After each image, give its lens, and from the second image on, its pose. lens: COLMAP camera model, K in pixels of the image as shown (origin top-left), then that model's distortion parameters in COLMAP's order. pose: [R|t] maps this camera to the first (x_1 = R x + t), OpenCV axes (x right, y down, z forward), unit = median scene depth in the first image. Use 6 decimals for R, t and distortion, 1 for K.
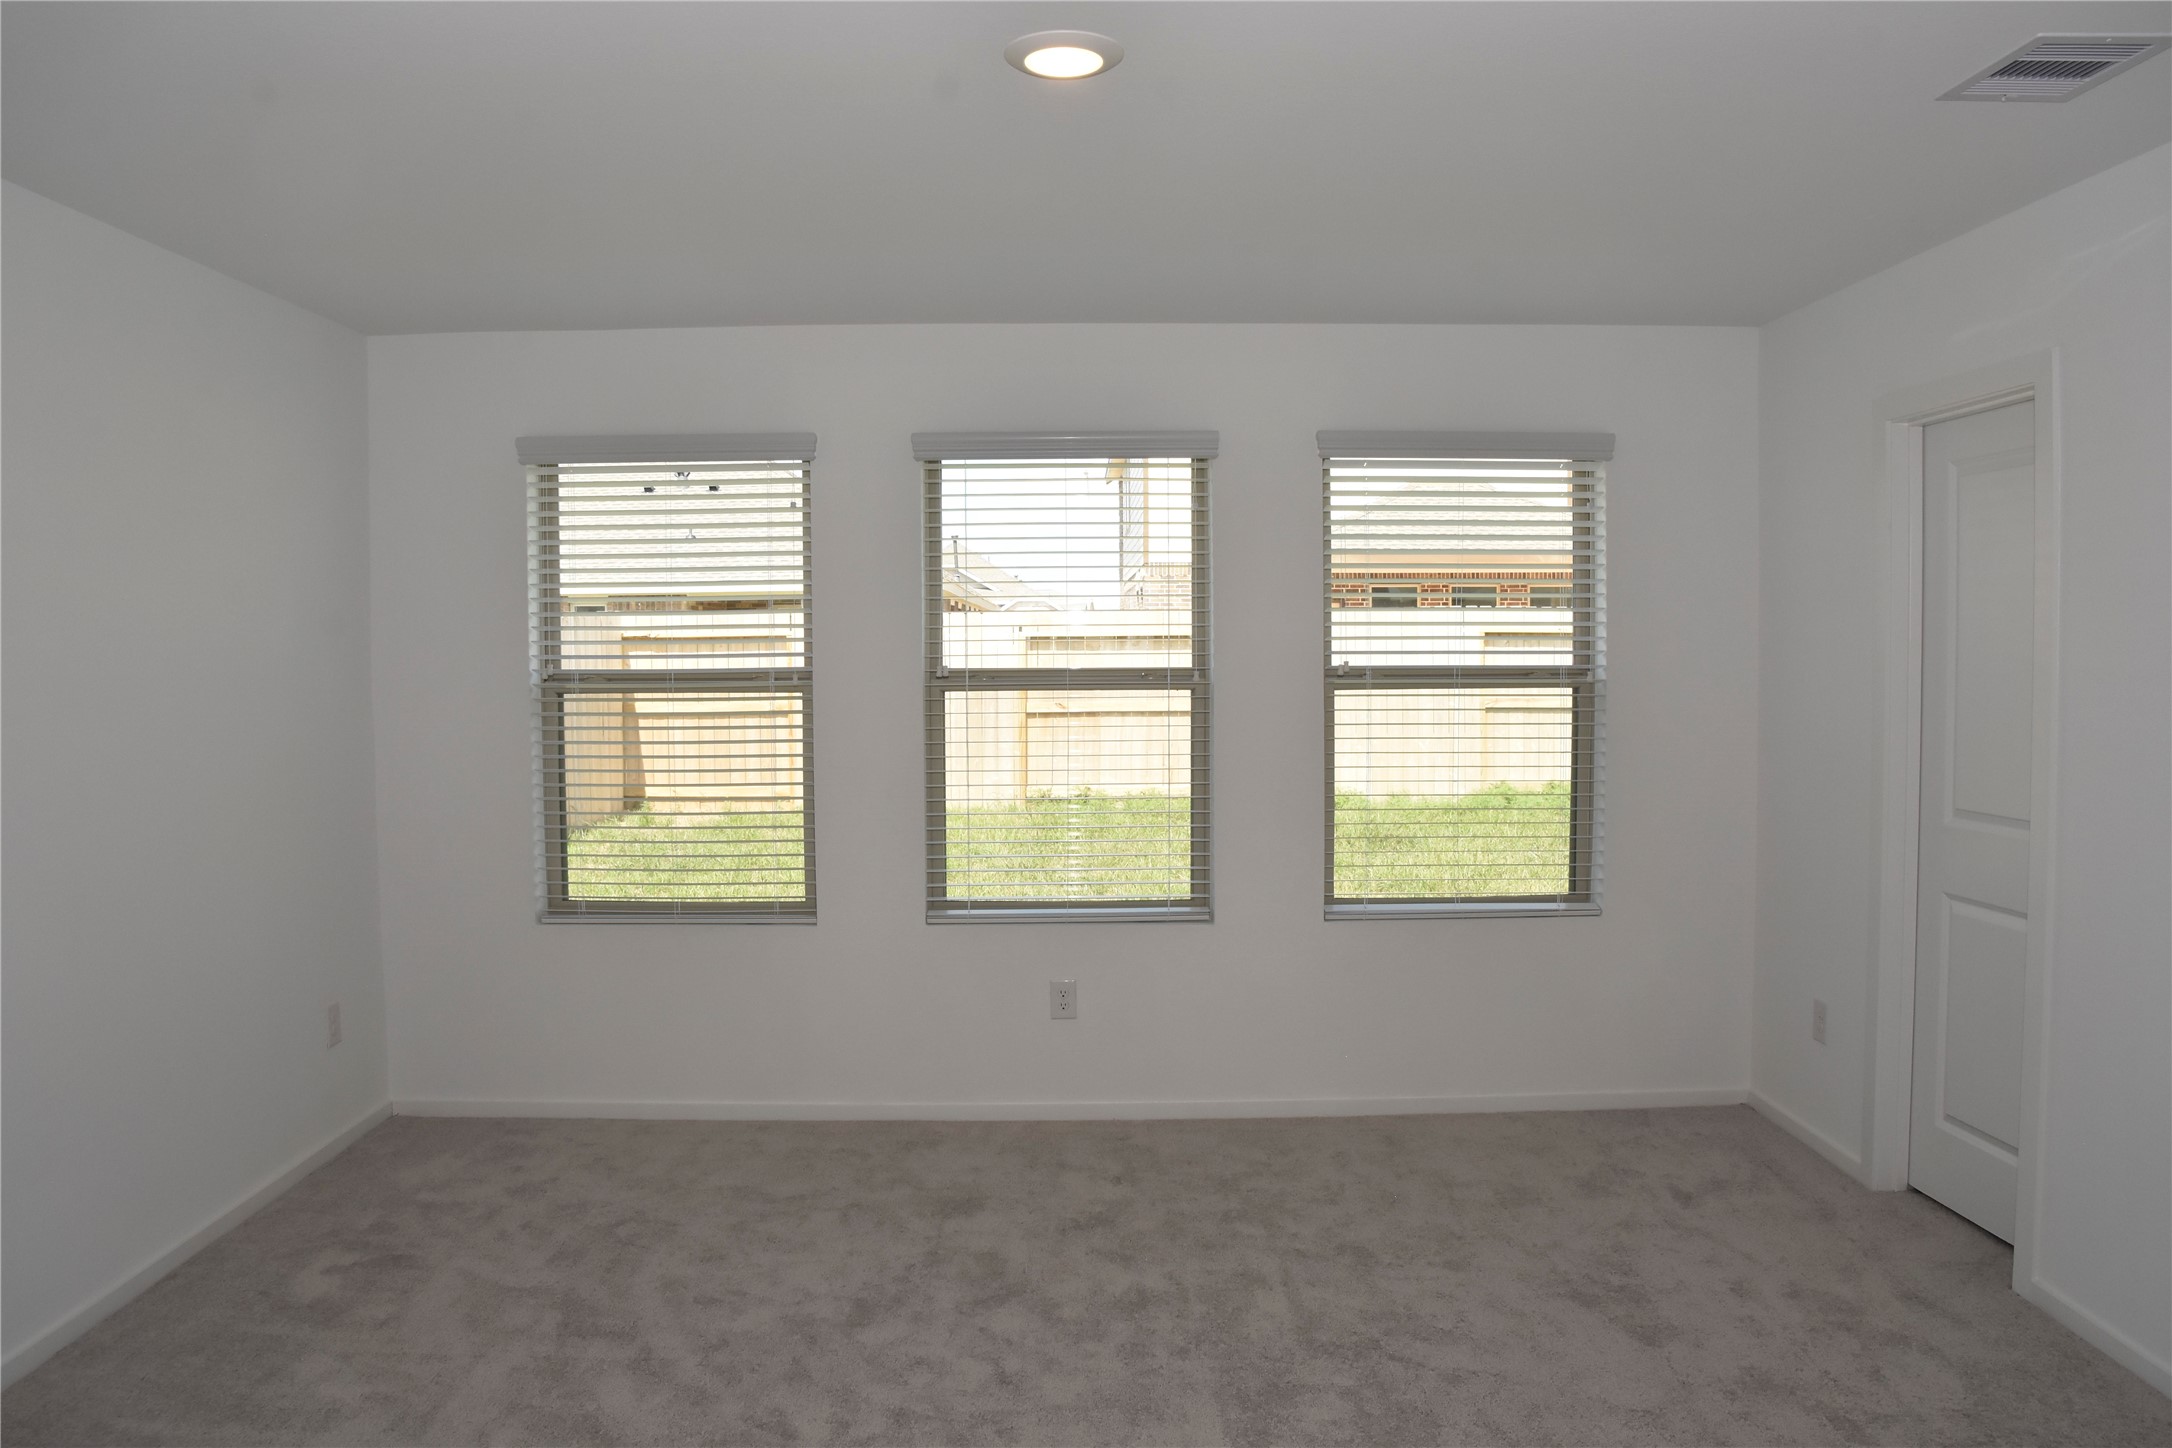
lens RADIAL K [[1510.8, 0, 1086.0], [0, 1510.8, 724.0], [0, 0, 1]] dist [-0.098825, 0.006678]
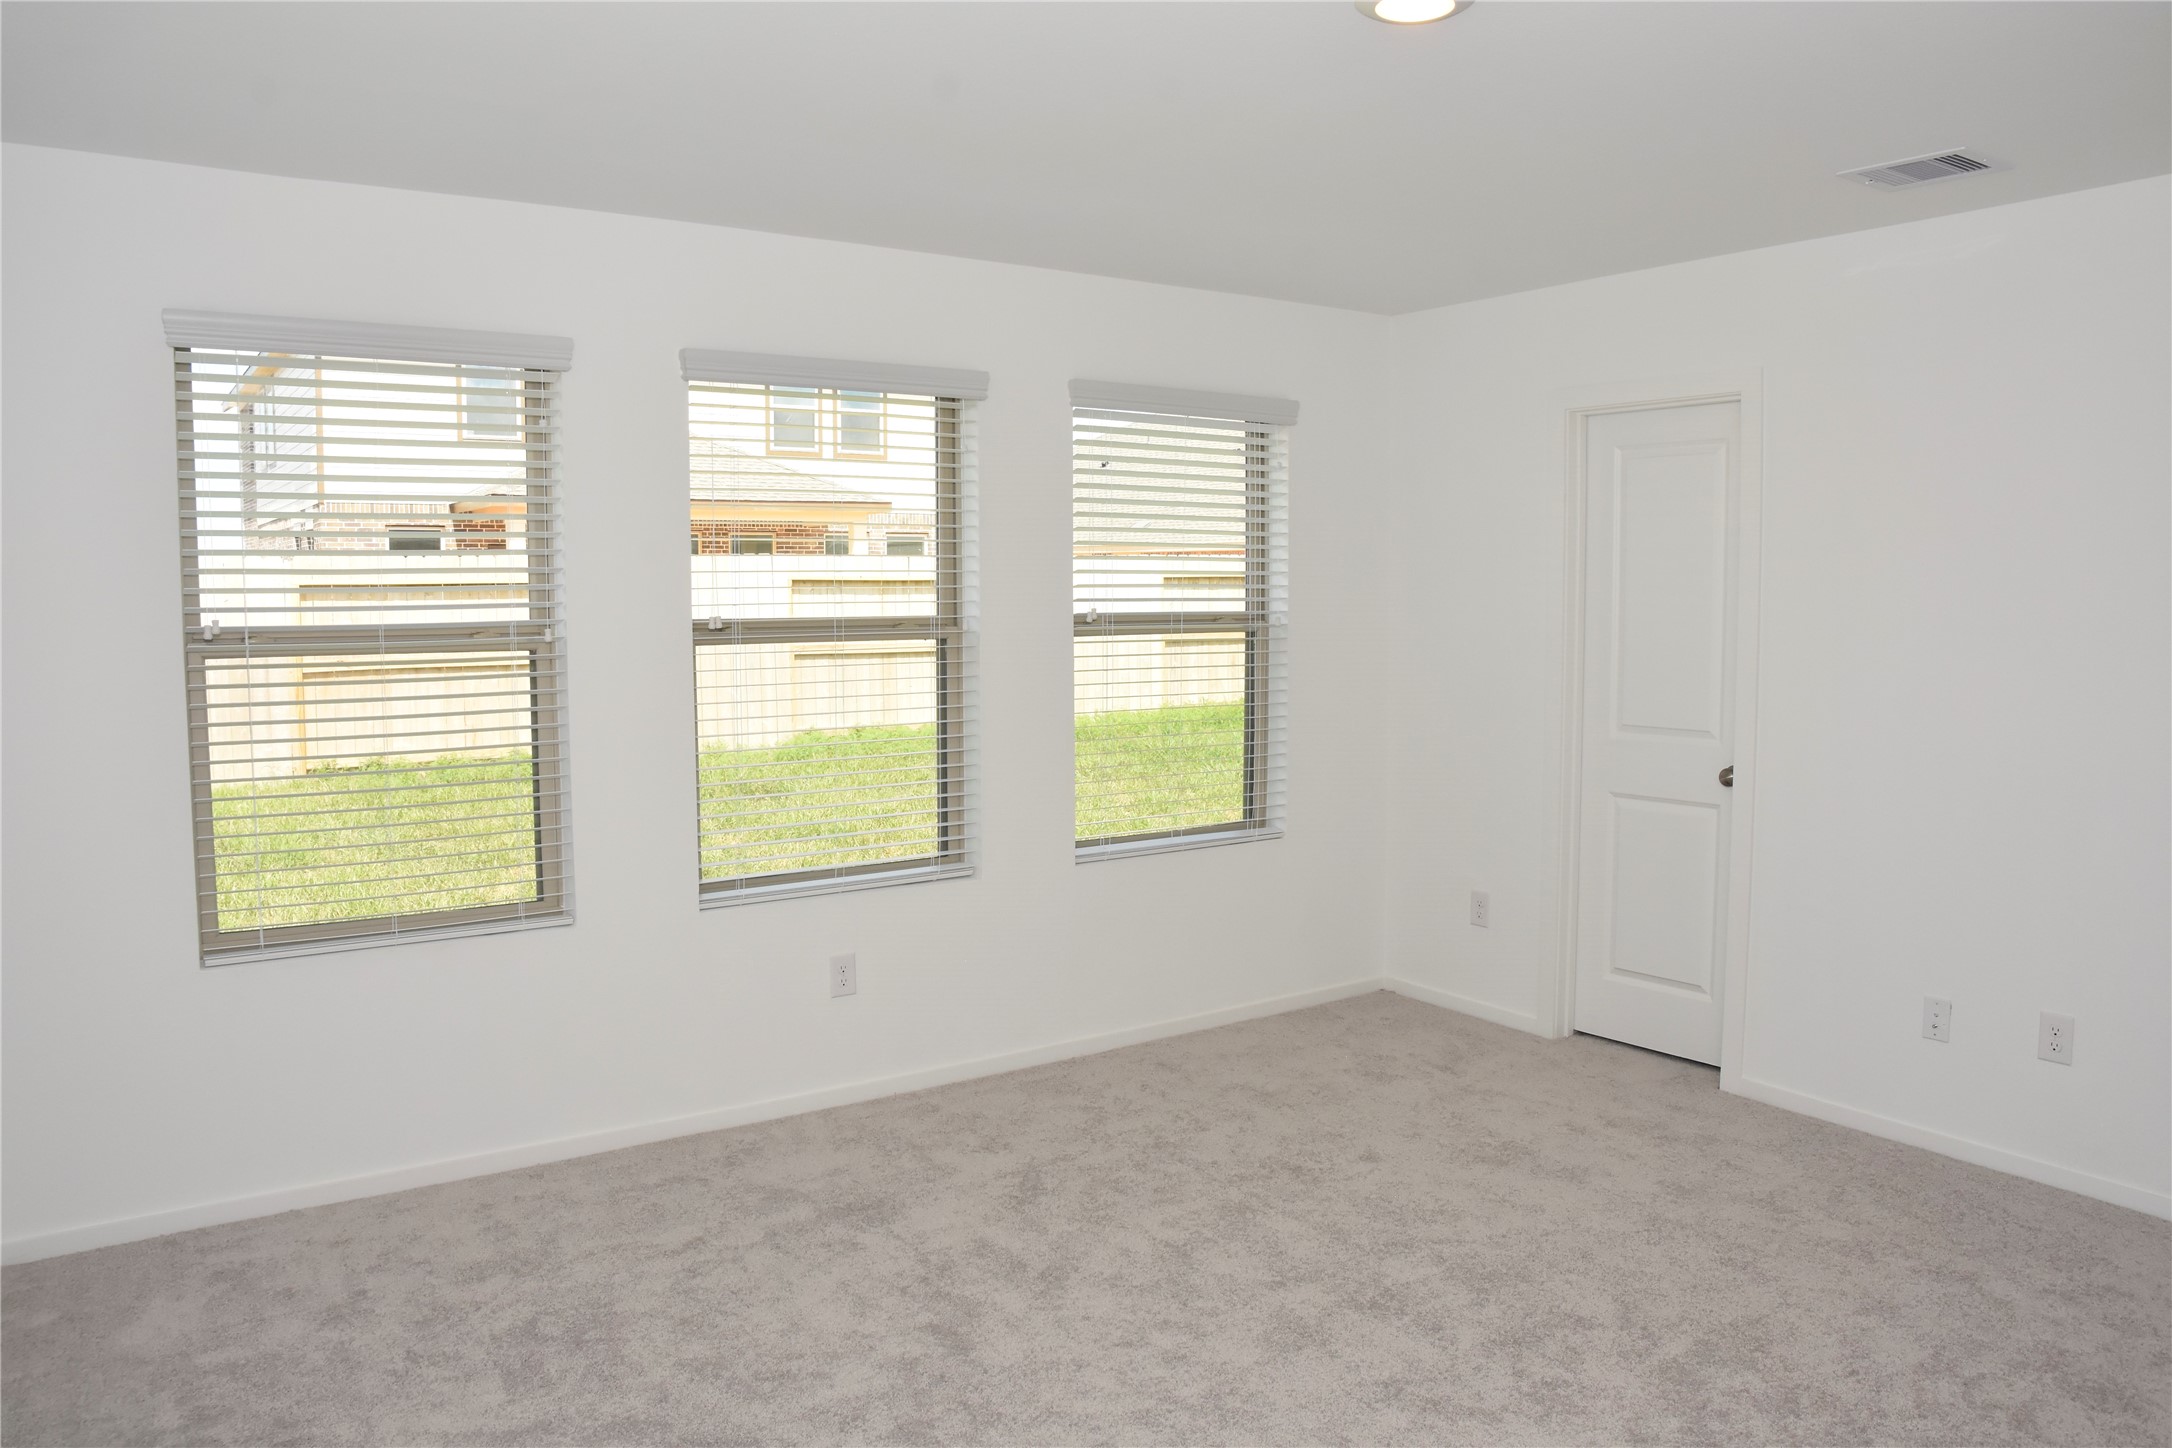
lens RADIAL K [[1509.3, 0, 1086.0], [0, 1509.3, 724.0], [0, 0, 1]] dist [-0.146439, 0.088281]
pose [[0.833939, -0.045714, 0.549961, -0.393049], [0.027020, 0.998750, 0.042045, -0.006677], [-0.551195, -0.020203, 0.834132, 0.153808]]
